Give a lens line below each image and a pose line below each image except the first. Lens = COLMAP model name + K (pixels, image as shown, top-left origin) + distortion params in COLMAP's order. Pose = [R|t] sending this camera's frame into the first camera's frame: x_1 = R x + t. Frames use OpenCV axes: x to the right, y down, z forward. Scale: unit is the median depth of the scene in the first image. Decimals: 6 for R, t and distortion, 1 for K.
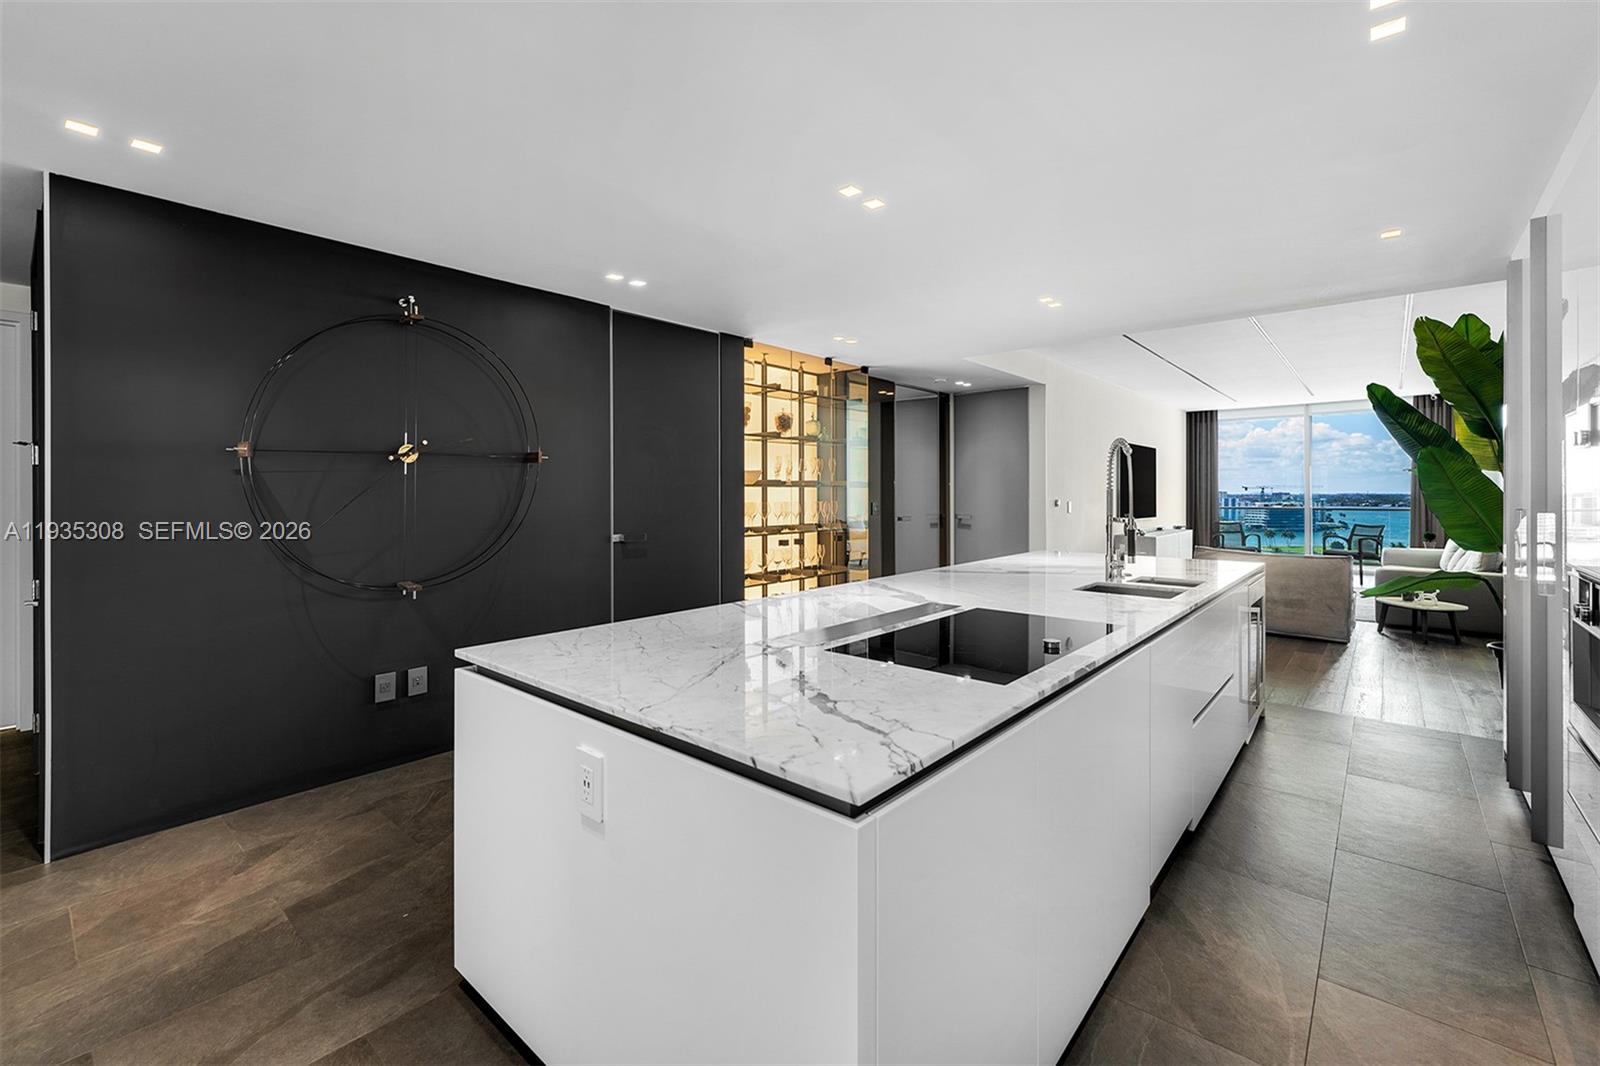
lens RADIAL K [[657.5, 0, 808.9], [0, 657.5, 502.3], [0, 0, 1]] dist [0.001095, -0.000321]
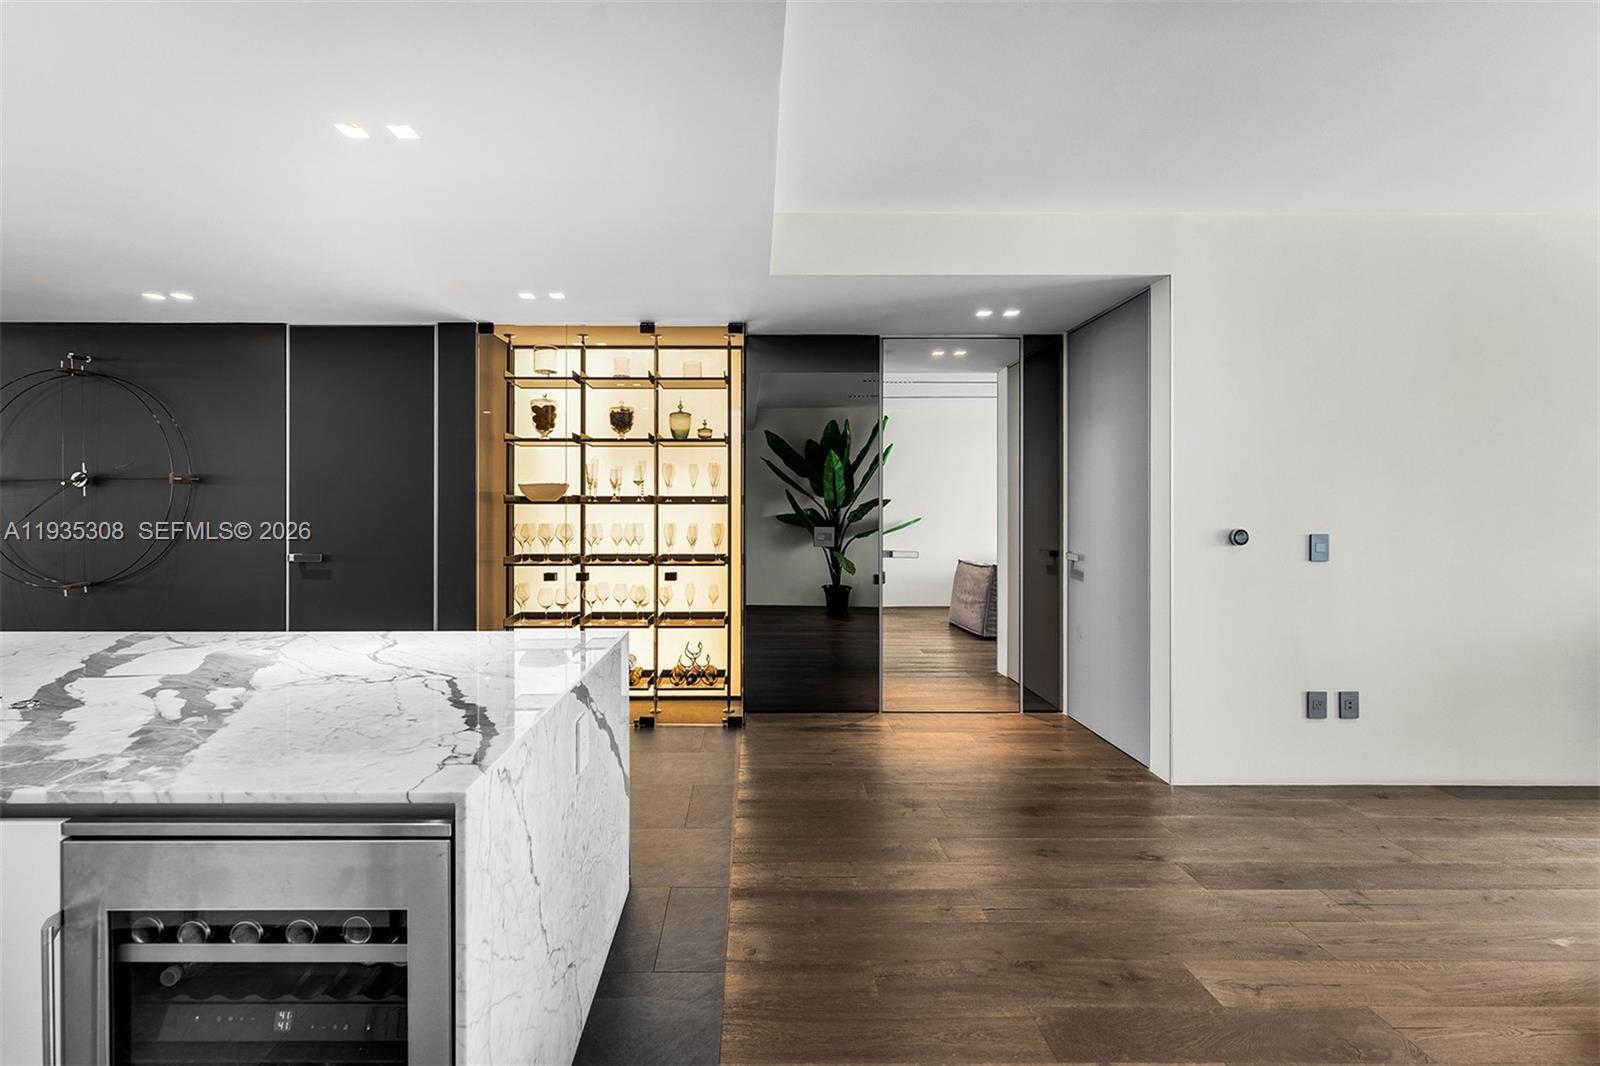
lens RADIAL K [[657.5, 0, 789.7], [0, 657.5, 519.3], [0, 0, 1]] dist [0.001095, -0.000321]
pose [[0.659395, 0.011810, -0.751704, 0.704971], [-0.012690, 0.999909, 0.004579, -0.012377], [0.751689, 0.006520, 0.659485, 0.684360]]
